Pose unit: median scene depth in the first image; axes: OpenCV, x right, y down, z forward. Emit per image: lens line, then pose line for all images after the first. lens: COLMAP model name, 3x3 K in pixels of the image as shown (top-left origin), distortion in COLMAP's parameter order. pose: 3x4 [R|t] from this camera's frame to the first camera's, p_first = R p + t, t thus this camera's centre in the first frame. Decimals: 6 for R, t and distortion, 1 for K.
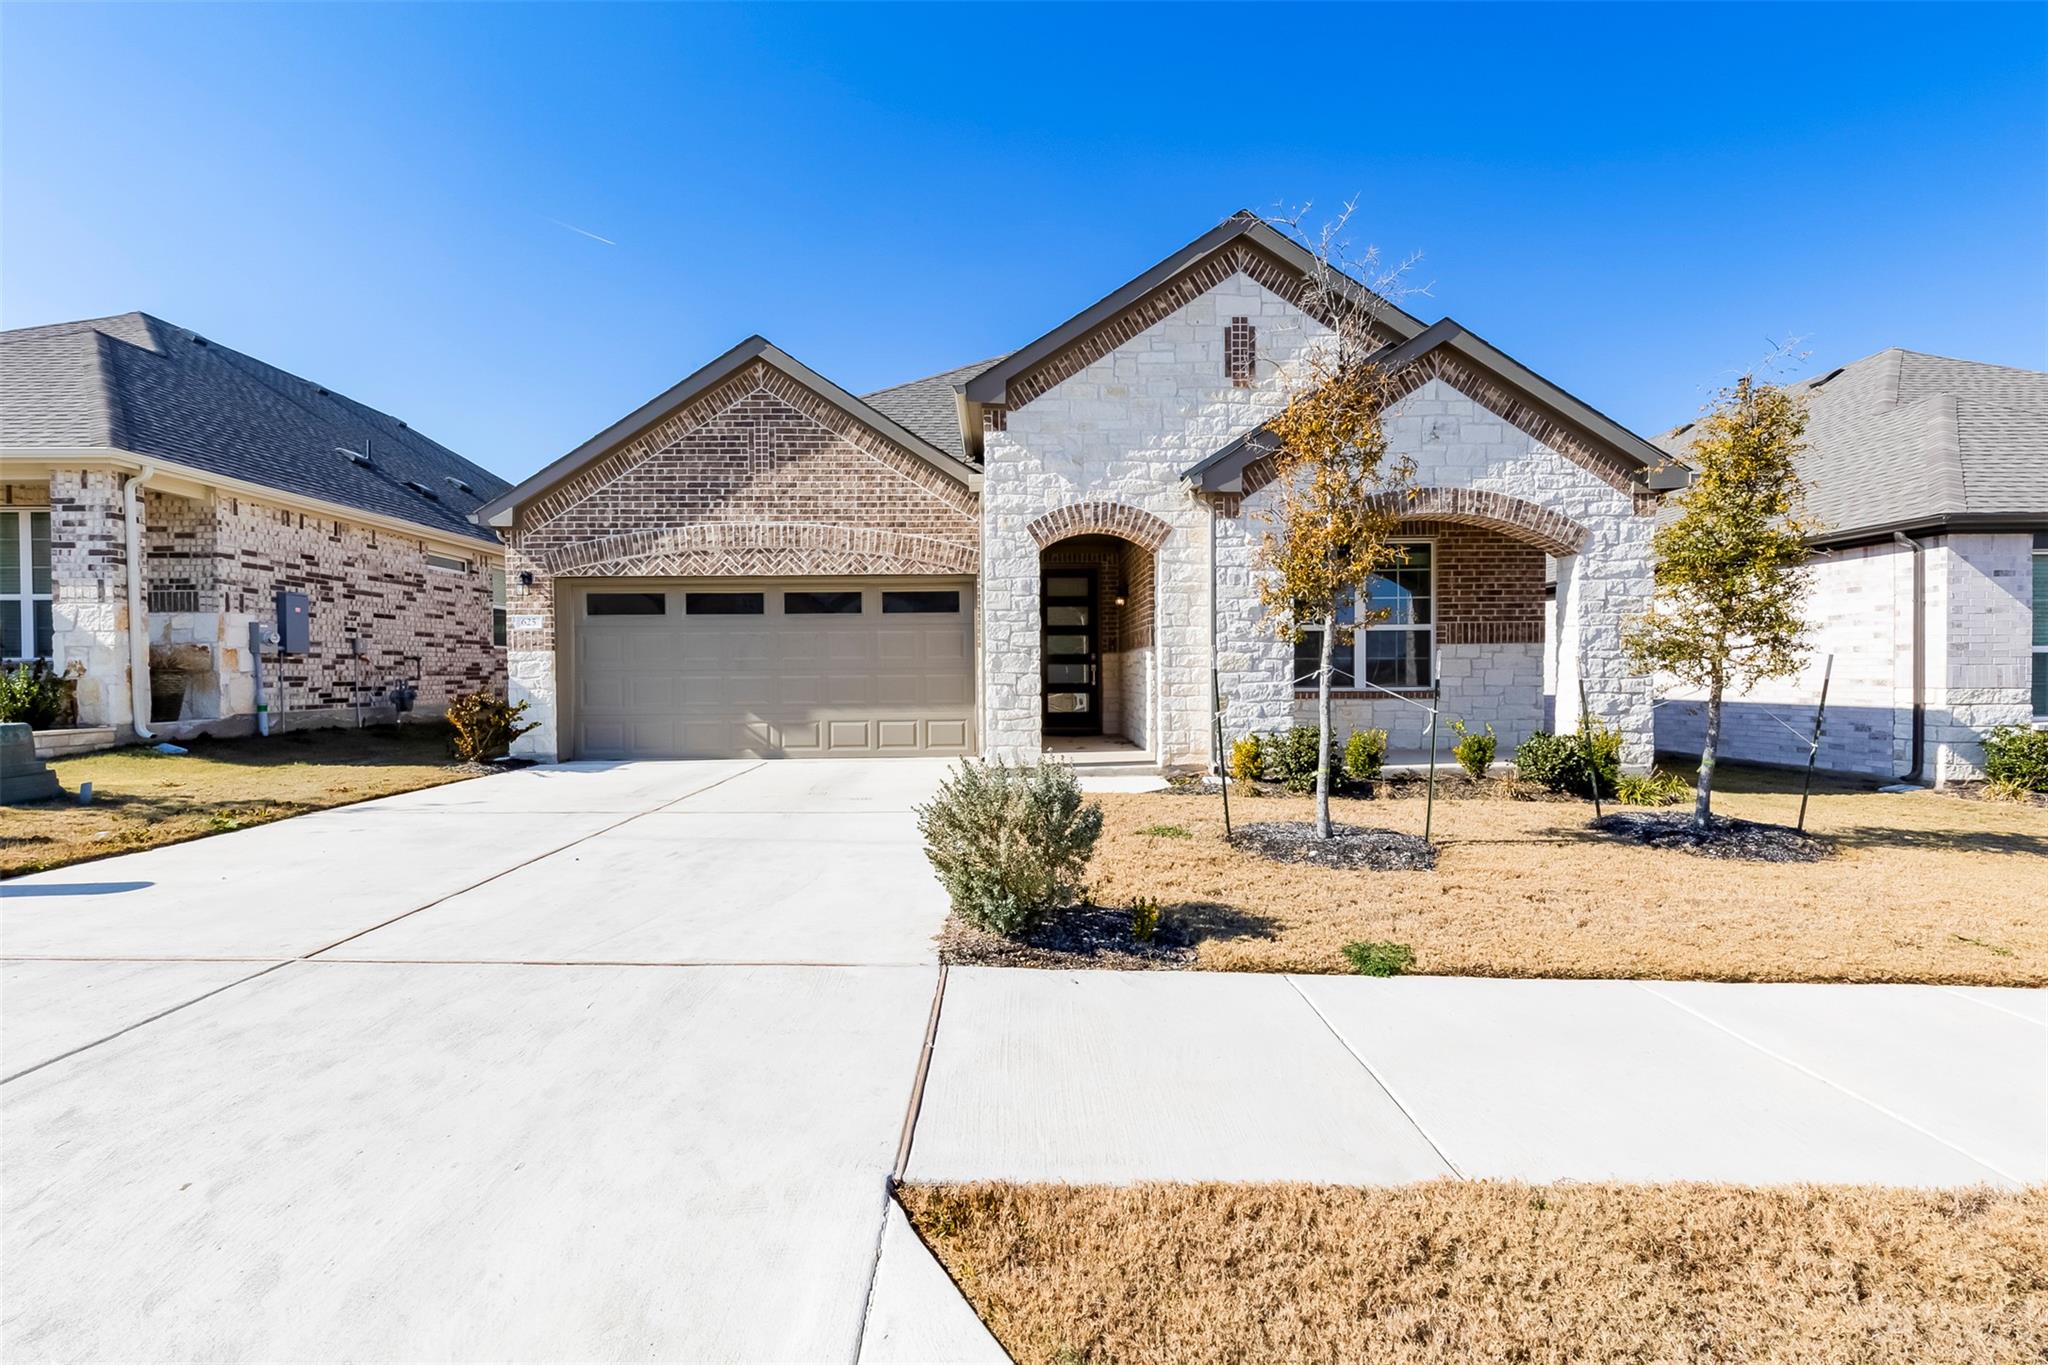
lens RADIAL K [[924.1, 0, 1024.0], [0, 924.1, 682.5], [0, 0, 1]] dist [0.001481, -0.000143]
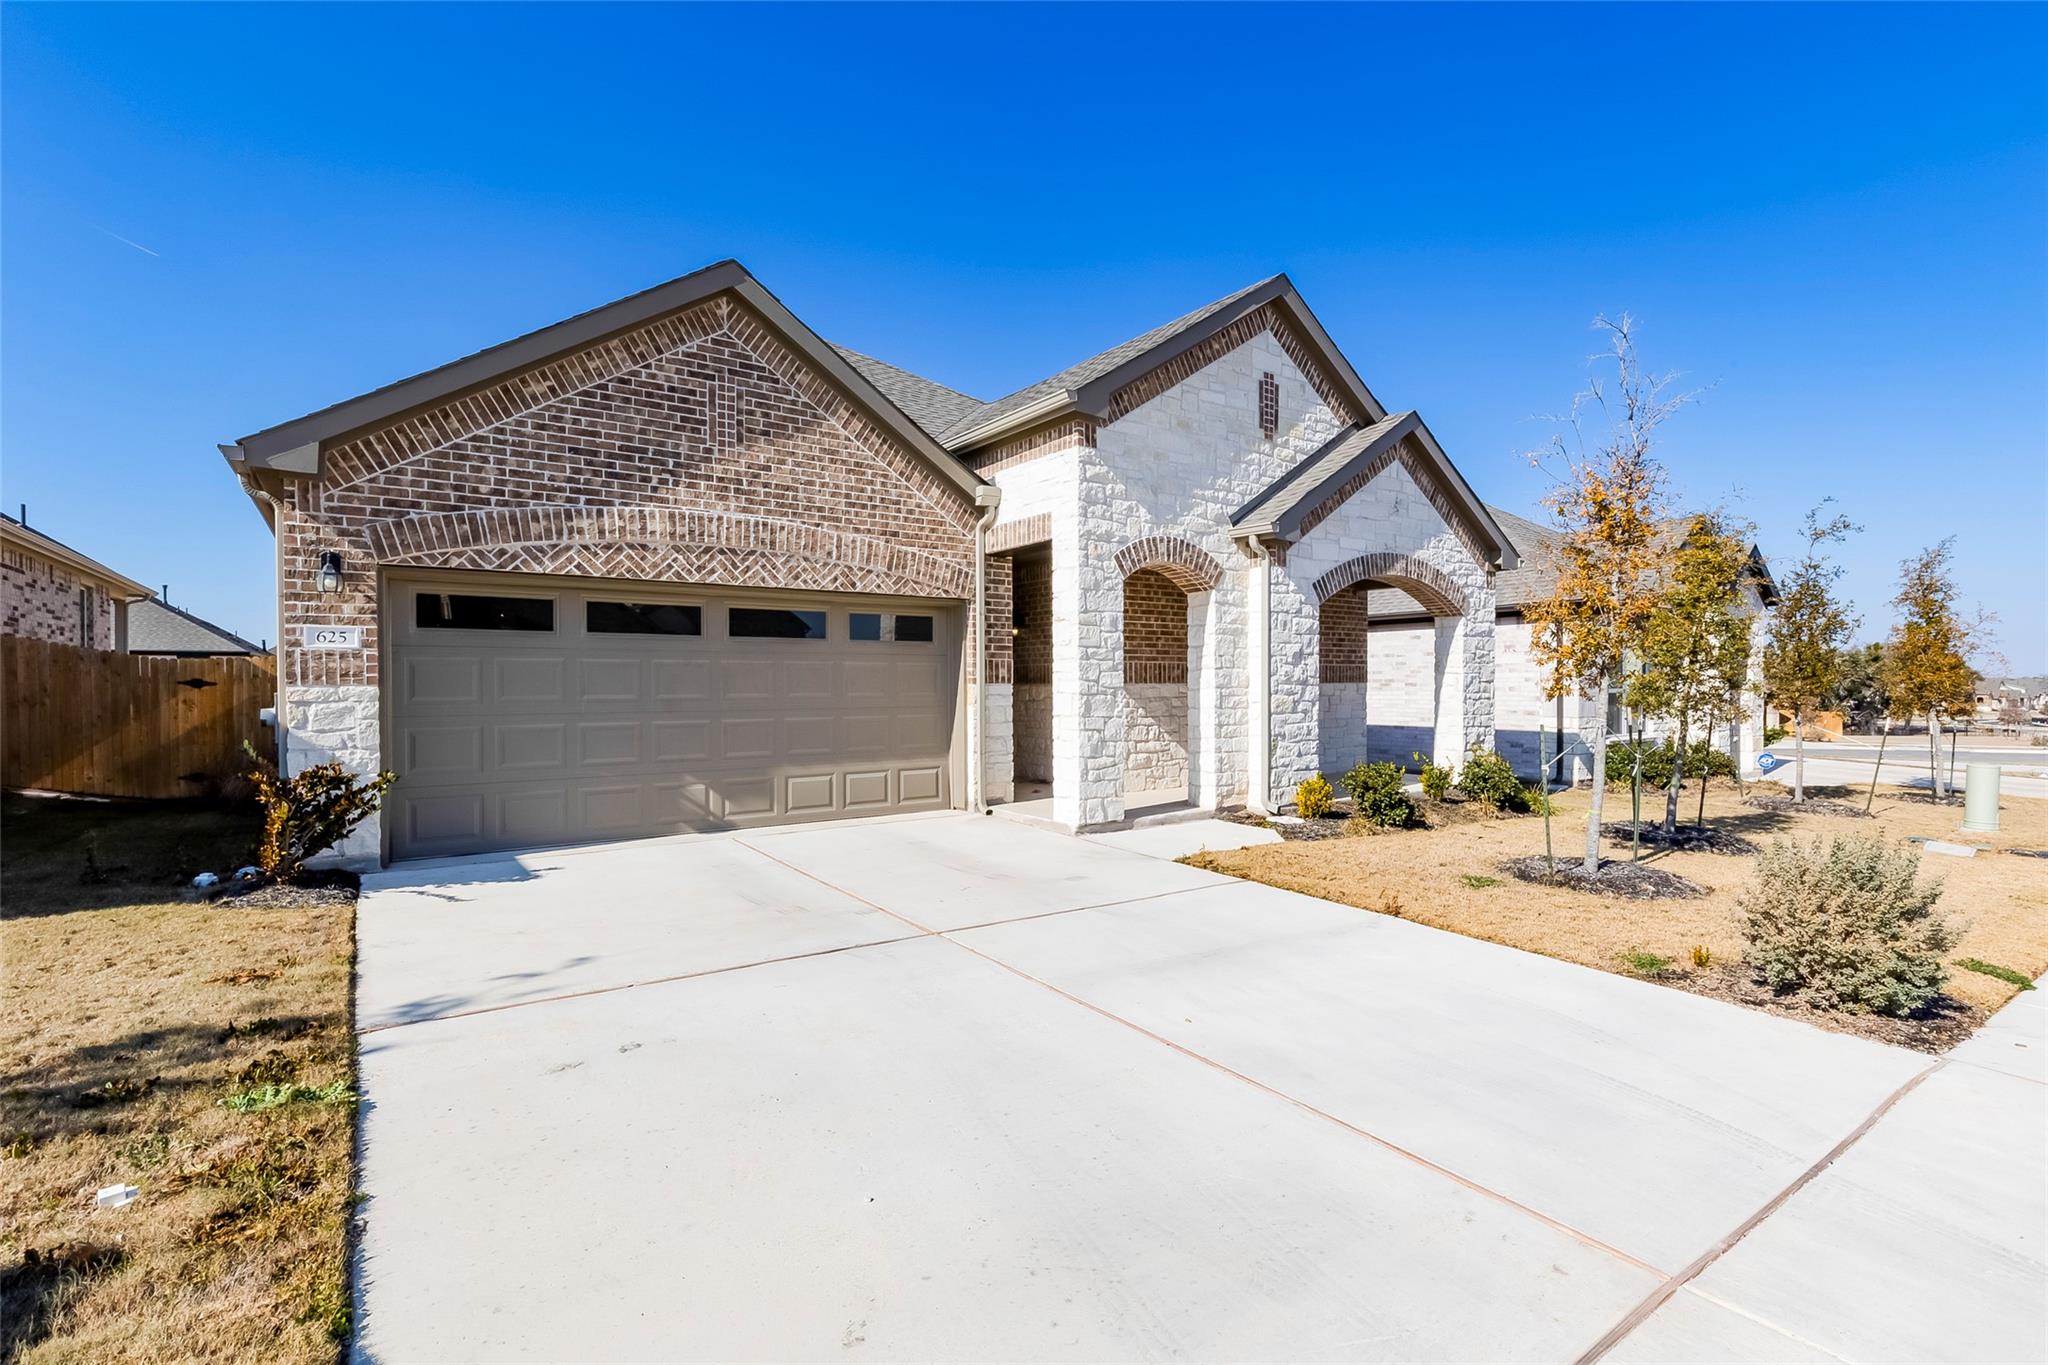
lens RADIAL K [[924.1, 0, 1024.0], [0, 924.1, 682.5], [0, 0, 1]] dist [0.001481, -0.000143]
pose [[0.825204, 0.006869, 0.564793, -0.564136], [0.000295, 0.999921, -0.012591, -0.031861], [-0.564835, 0.010557, 0.825136, 0.289282]]
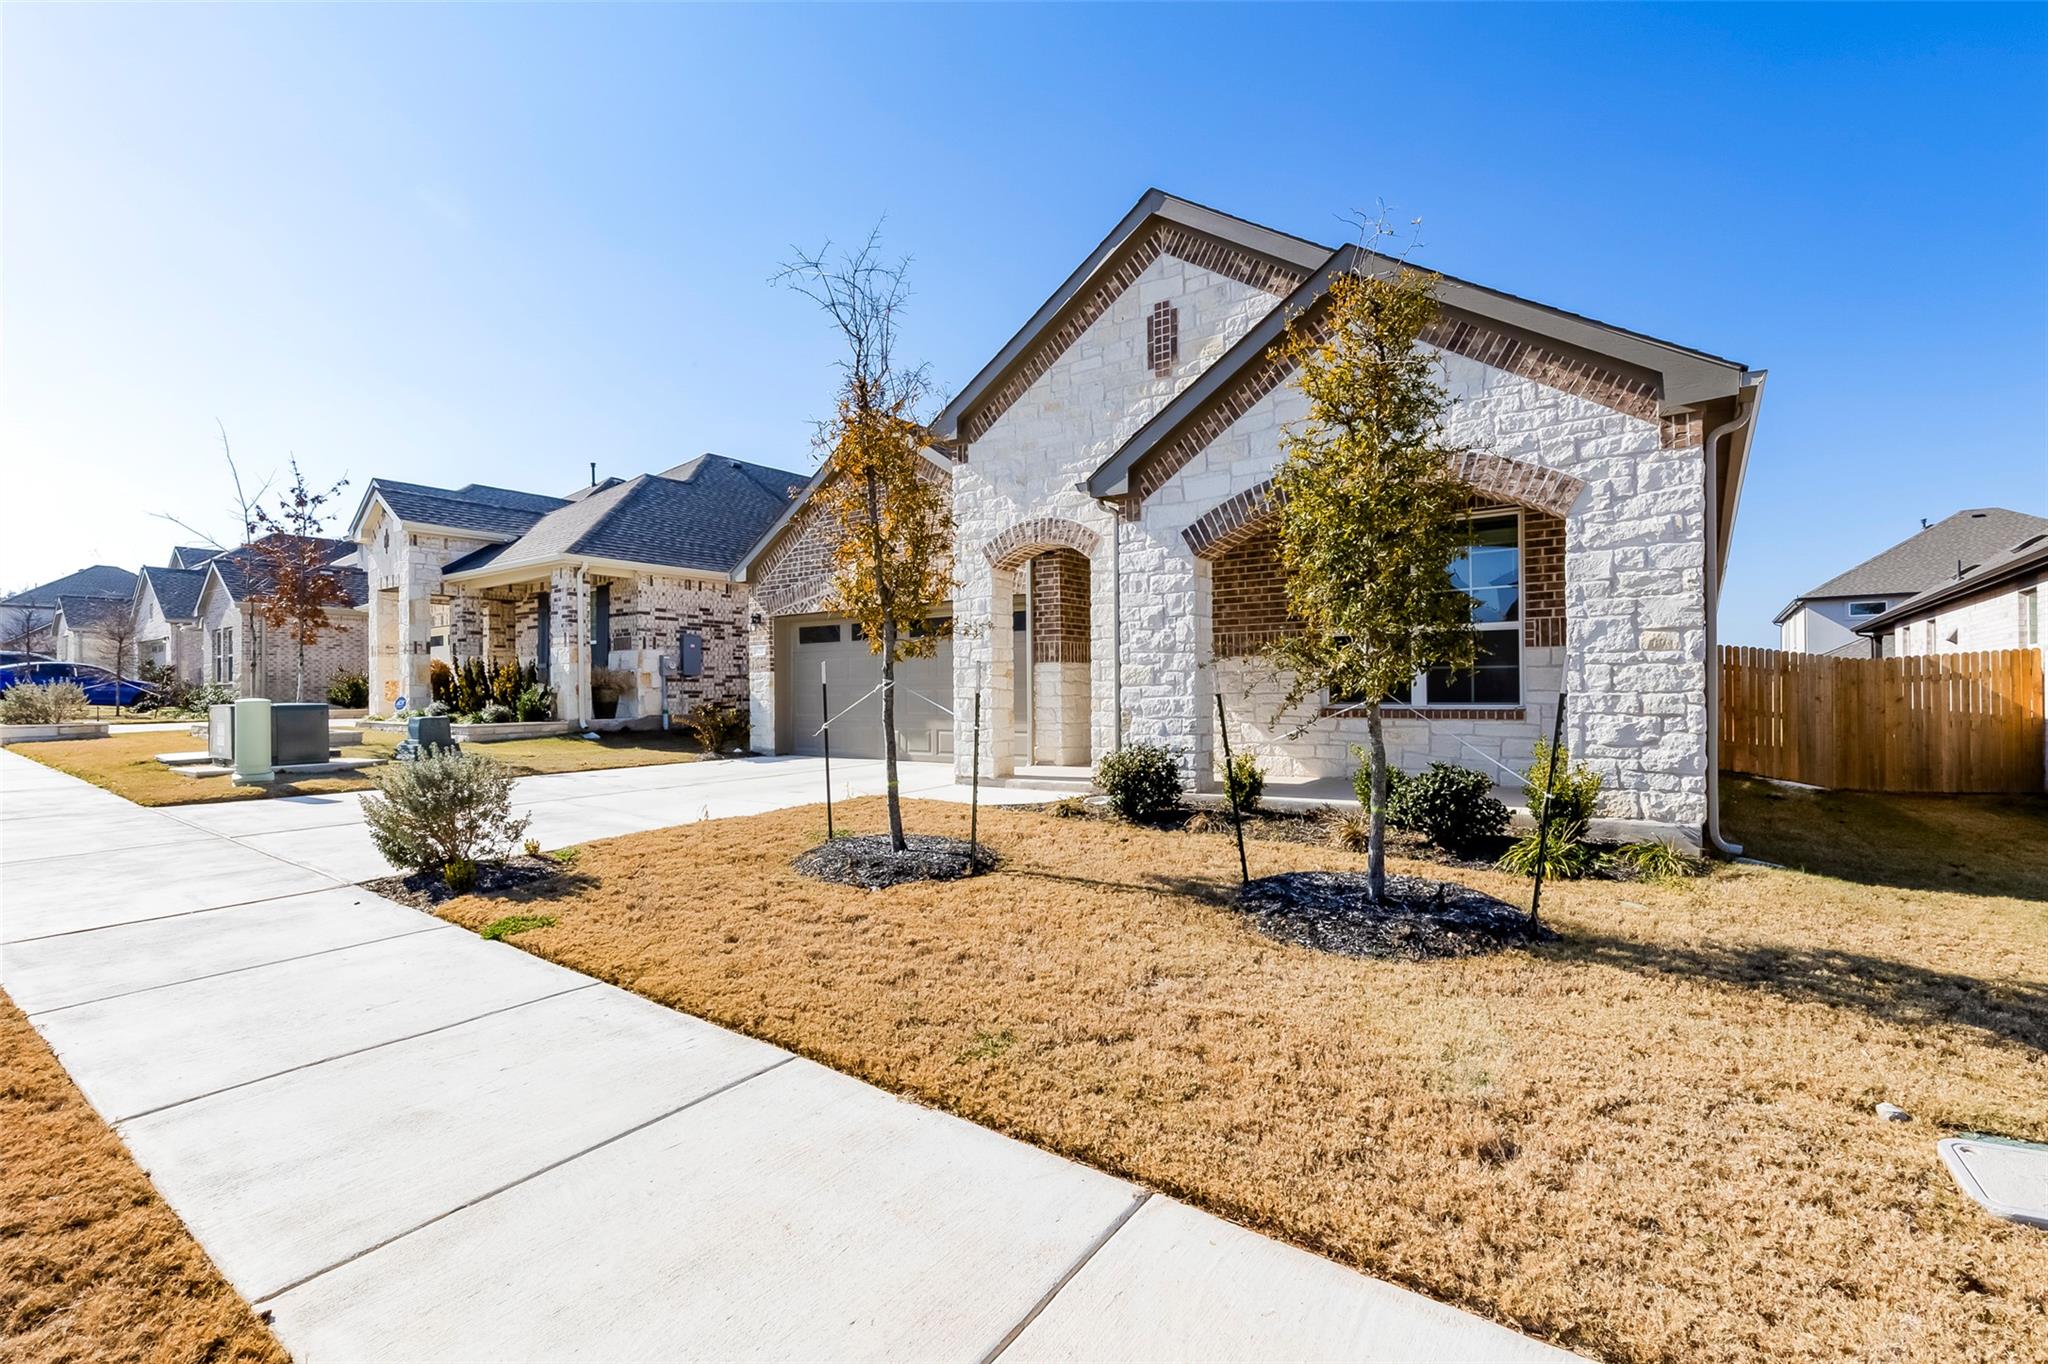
lens RADIAL K [[924.1, 0, 1024.0], [0, 924.1, 682.0], [0, 0, 1]] dist [0.001481, -0.000143]
pose [[0.794927, -0.006214, -0.606673, 0.661807], [-0.003617, 0.999881, -0.014982, -0.000625], [0.606694, 0.014104, 0.794811, 0.180239]]
